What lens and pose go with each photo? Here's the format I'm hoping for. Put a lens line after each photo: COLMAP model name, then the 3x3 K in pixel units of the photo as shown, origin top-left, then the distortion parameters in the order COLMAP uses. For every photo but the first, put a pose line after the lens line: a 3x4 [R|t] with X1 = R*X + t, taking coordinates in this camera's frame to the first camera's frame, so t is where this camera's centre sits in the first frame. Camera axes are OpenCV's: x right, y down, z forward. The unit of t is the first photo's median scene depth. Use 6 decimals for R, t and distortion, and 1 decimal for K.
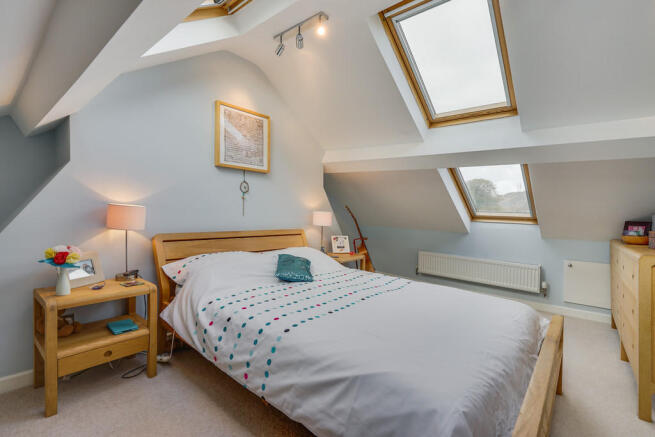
lens RADIAL K [[293.8, 0, 331.2], [0, 293.8, 216.5], [0, 0, 1]] dist [0.002717, -0.000126]
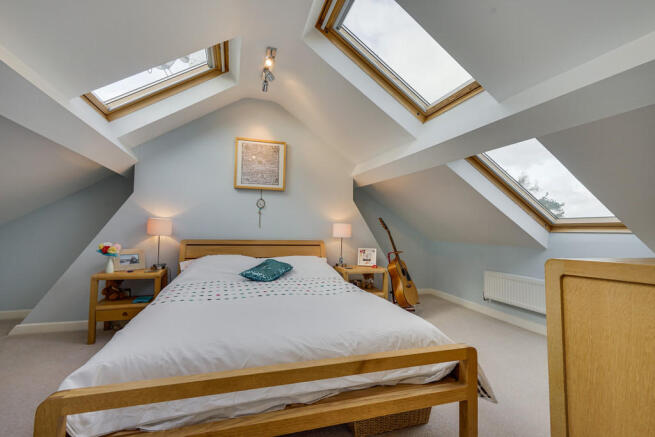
lens RADIAL K [[293.8, 0, 330.9], [0, 293.8, 220.3], [0, 0, 1]] dist [0.002717, -0.000126]
pose [[0.852621, -0.039818, -0.521010, 0.563274], [0.003771, 0.997535, -0.070064, 0.052441], [0.522516, 0.057774, 0.850670, 0.133352]]
